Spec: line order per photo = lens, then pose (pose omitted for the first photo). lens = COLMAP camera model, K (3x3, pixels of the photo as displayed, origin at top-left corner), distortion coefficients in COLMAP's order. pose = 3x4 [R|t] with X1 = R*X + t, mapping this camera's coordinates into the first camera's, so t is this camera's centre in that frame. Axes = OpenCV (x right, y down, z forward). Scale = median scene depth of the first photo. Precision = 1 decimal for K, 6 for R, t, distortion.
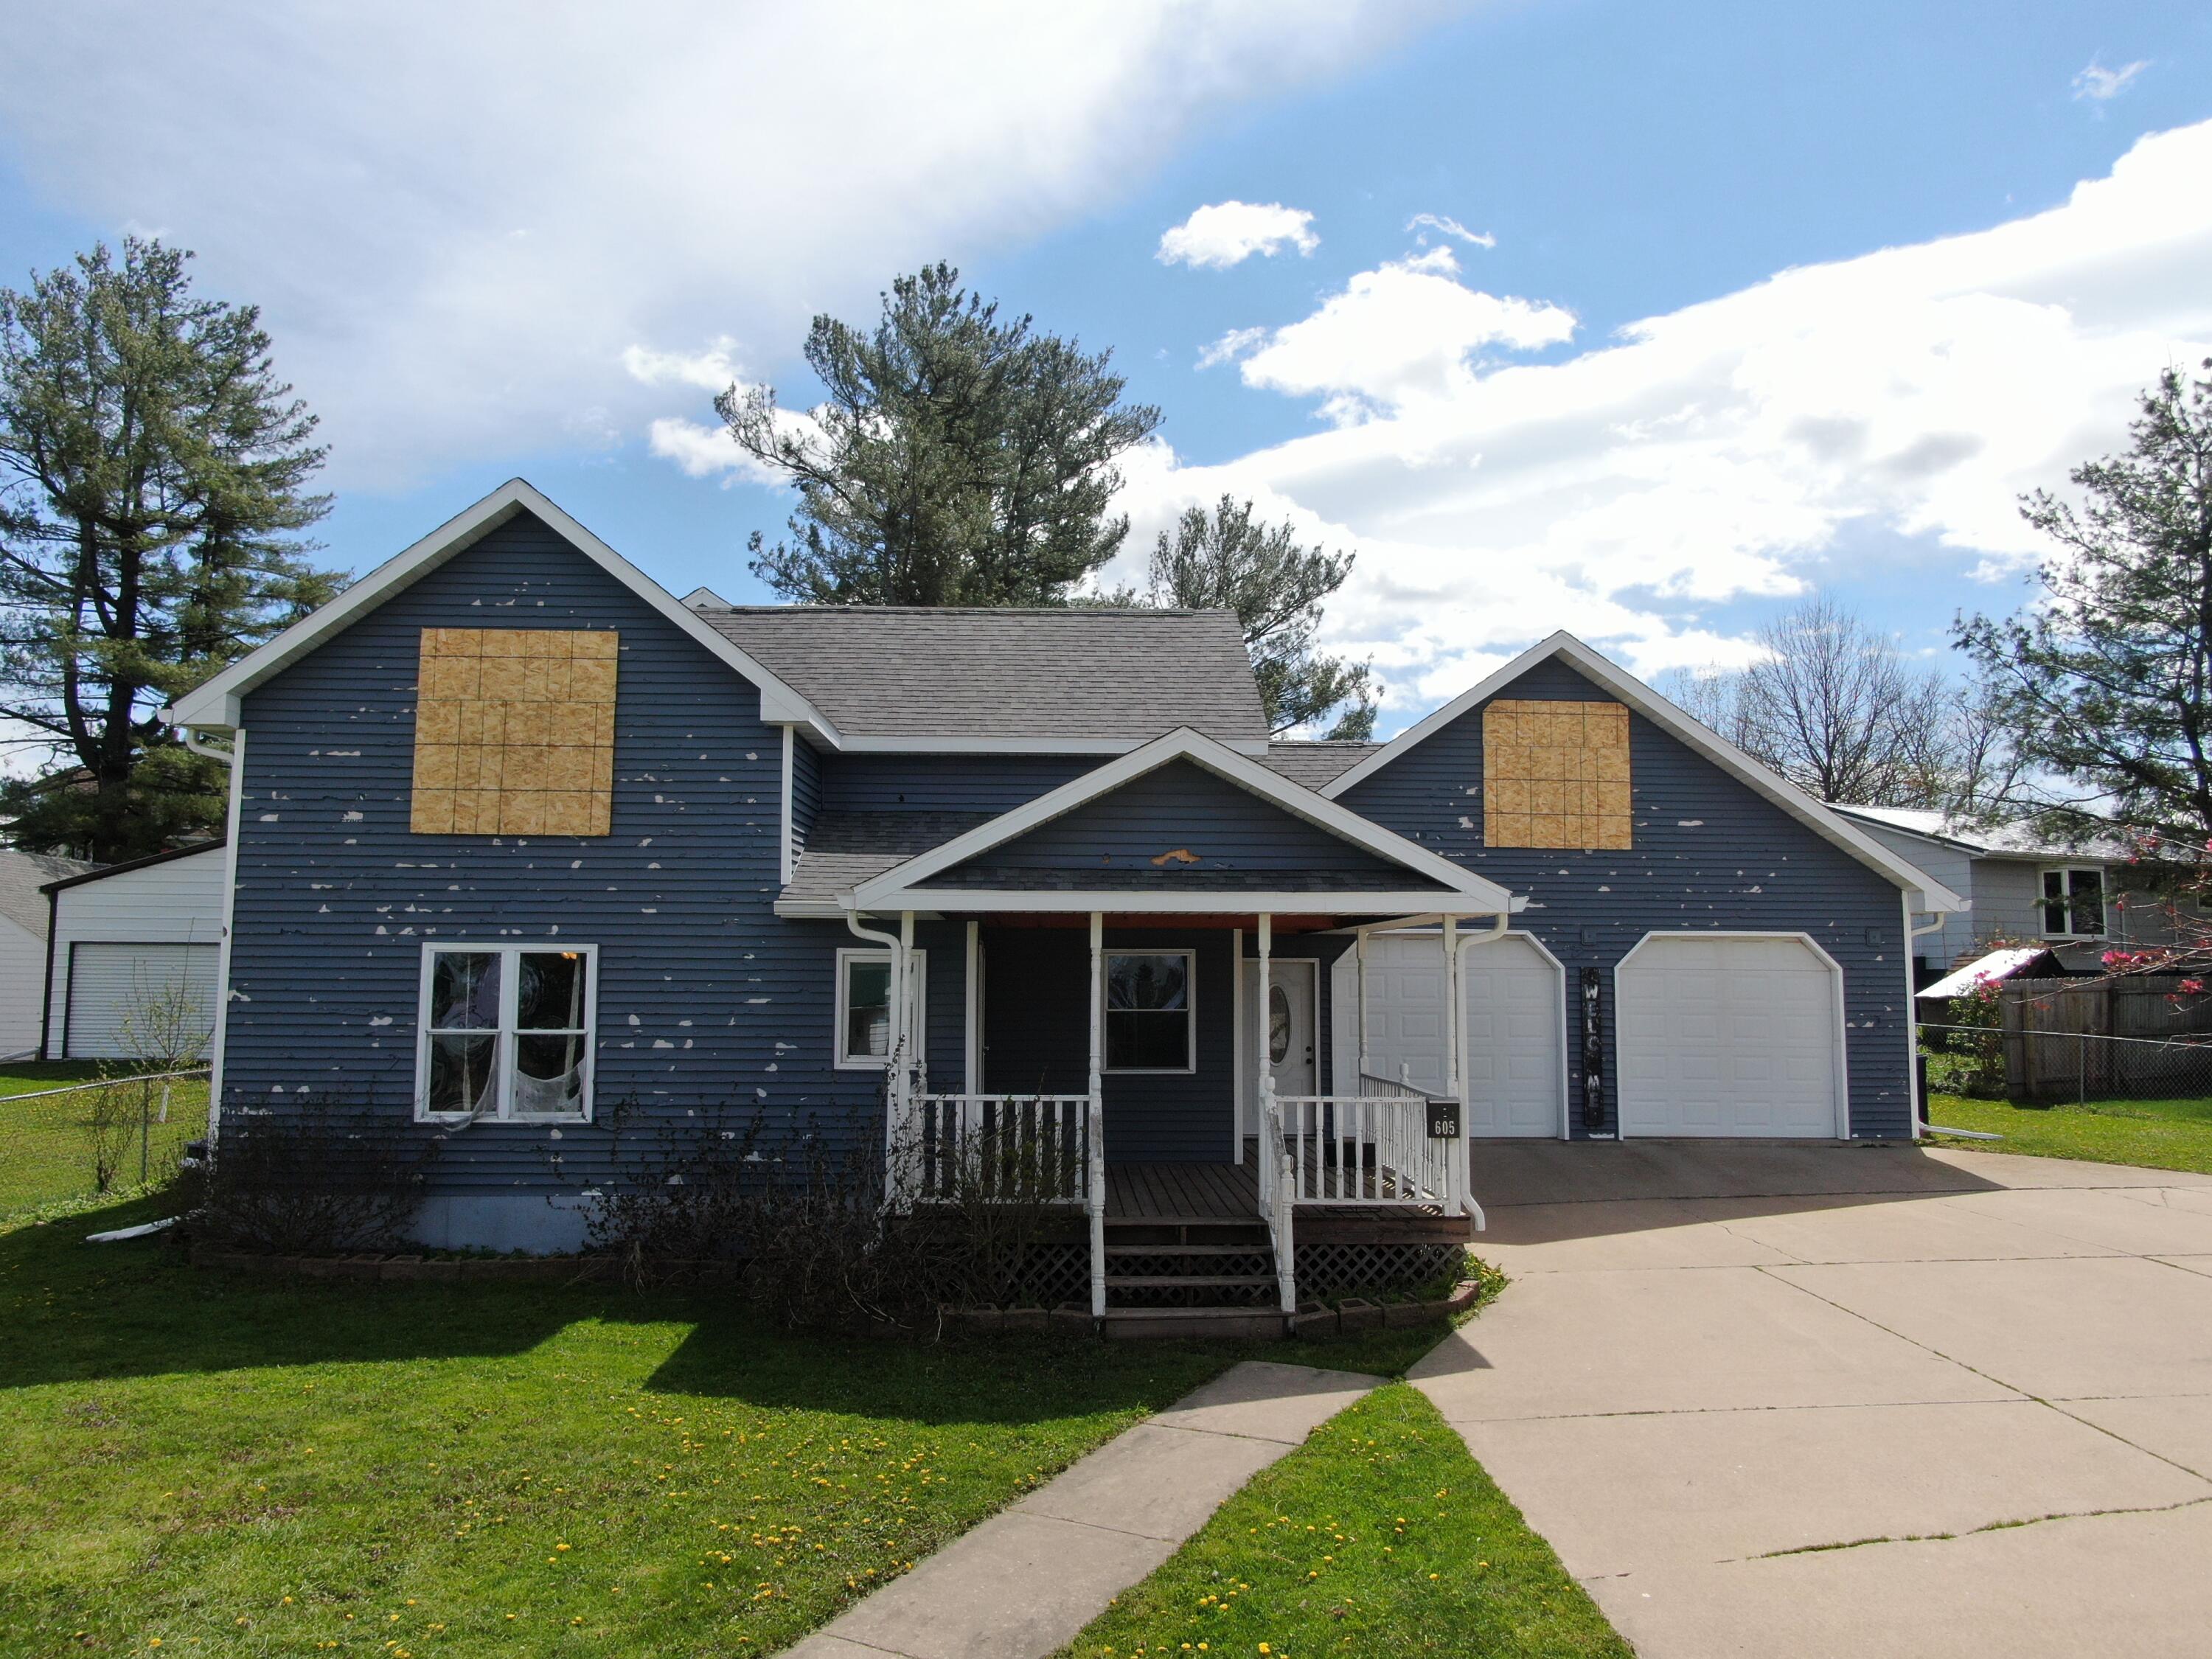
lens RADIAL K [[1567.8, 0, 1096.0], [0, 1567.8, 822.3], [0, 0, 1]] dist [-0.008924, 0.005089]
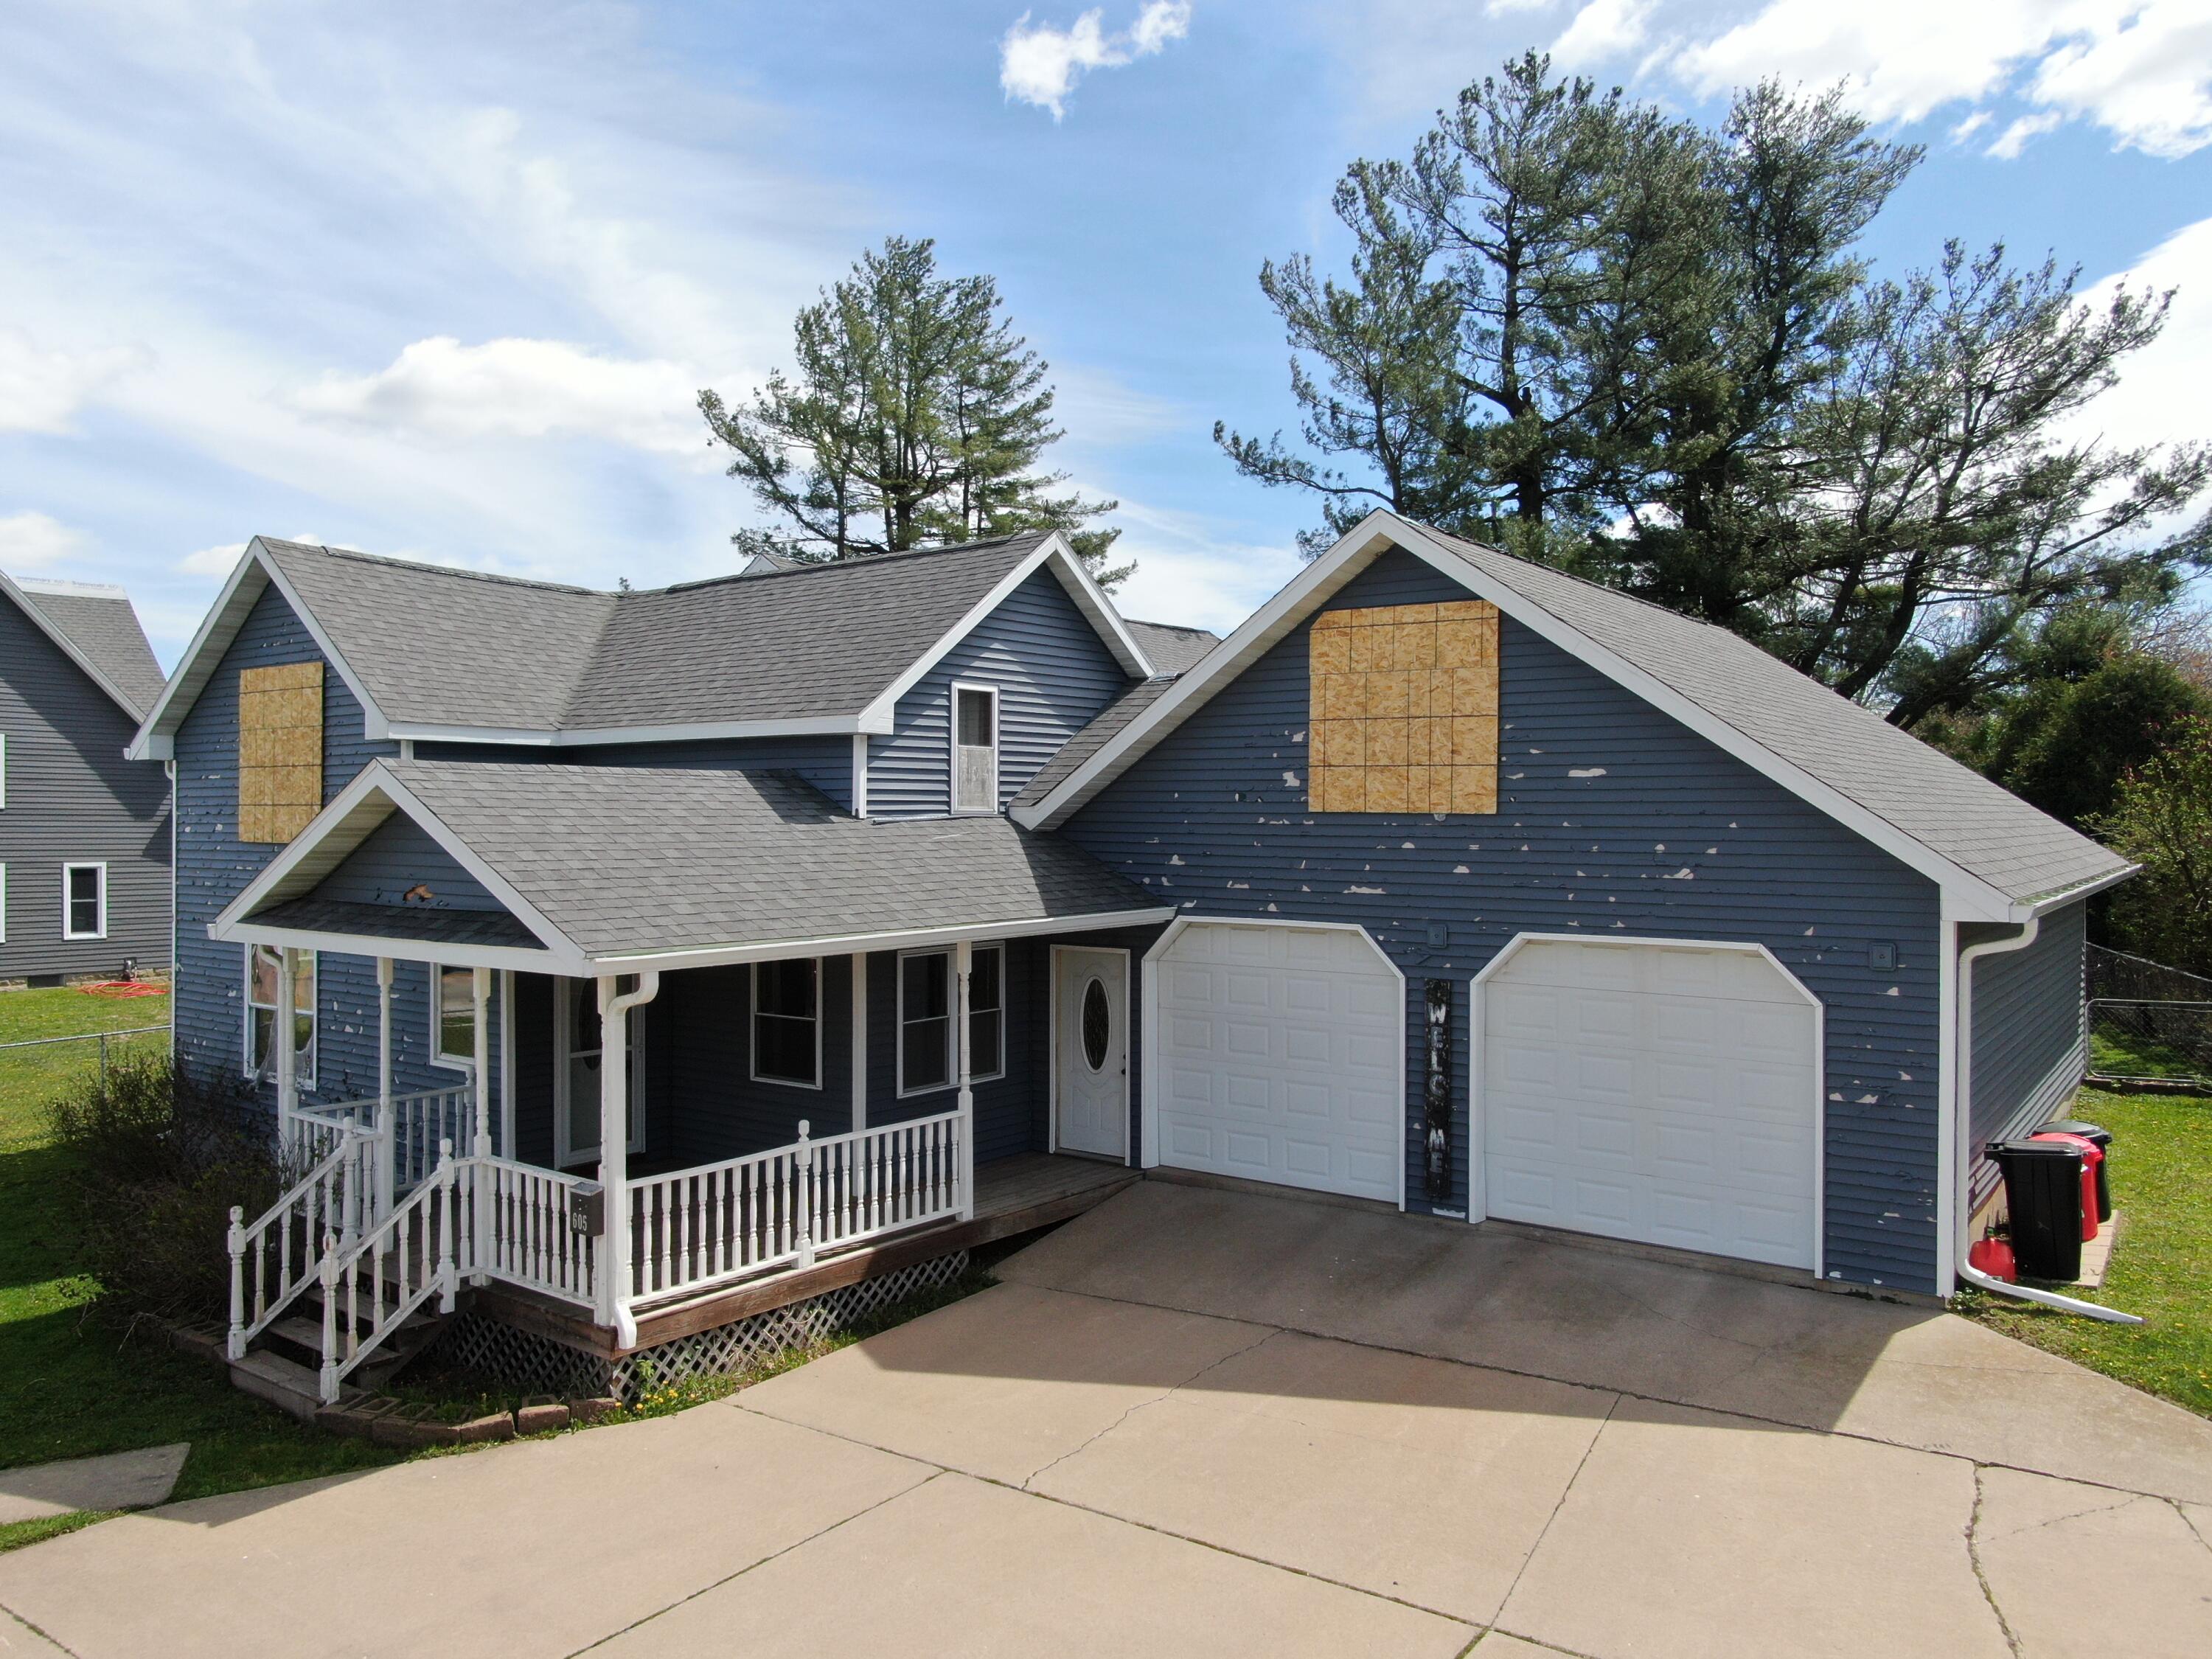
lens RADIAL K [[1567.8, 0, 1111.7], [0, 1567.8, 827.2], [0, 0, 1]] dist [-0.008924, 0.005089]
pose [[0.781697, -0.001076, -0.623658, 0.843175], [0.065008, 0.994692, 0.079765, -0.056439], [0.620261, -0.102895, 0.777617, 0.469031]]
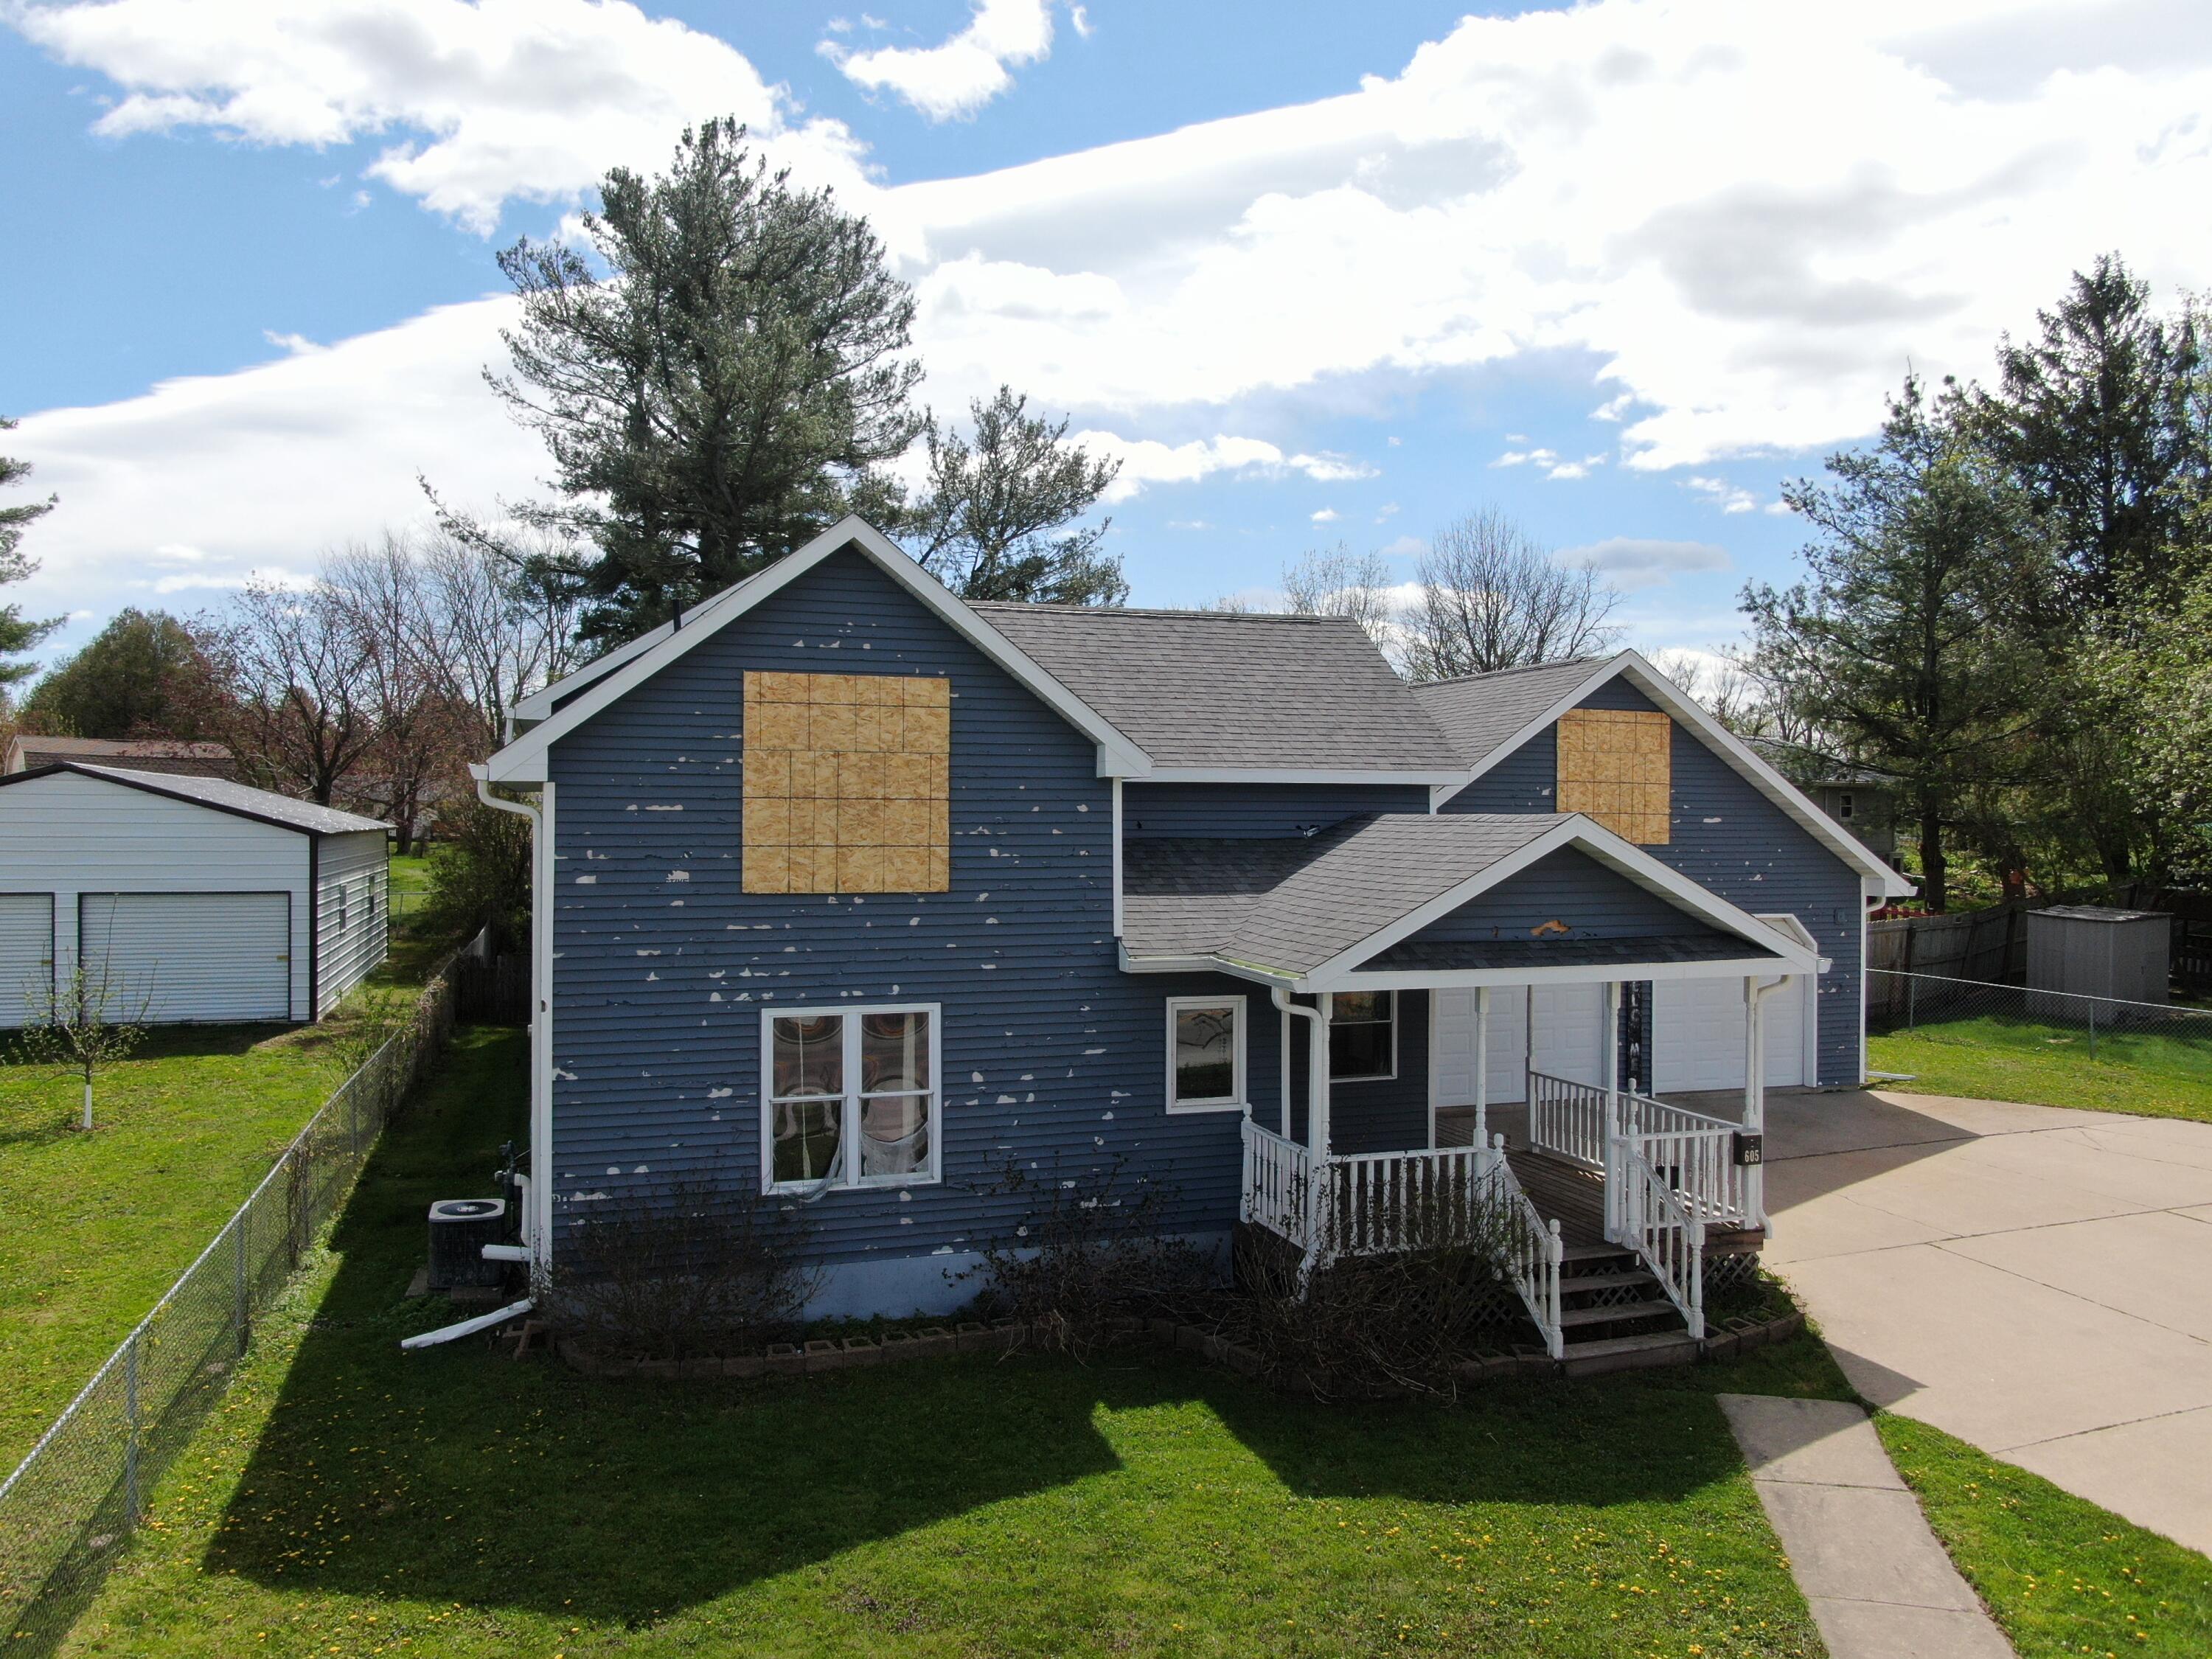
lens RADIAL K [[1567.8, 0, 1099.4], [0, 1567.8, 816.5], [0, 0, 1]] dist [-0.008924, 0.005089]
pose [[0.959401, -0.002073, 0.282039, -0.491534], [-0.026533, 0.994875, 0.097568, -0.134602], [-0.280796, -0.101090, 0.954429, 0.046717]]
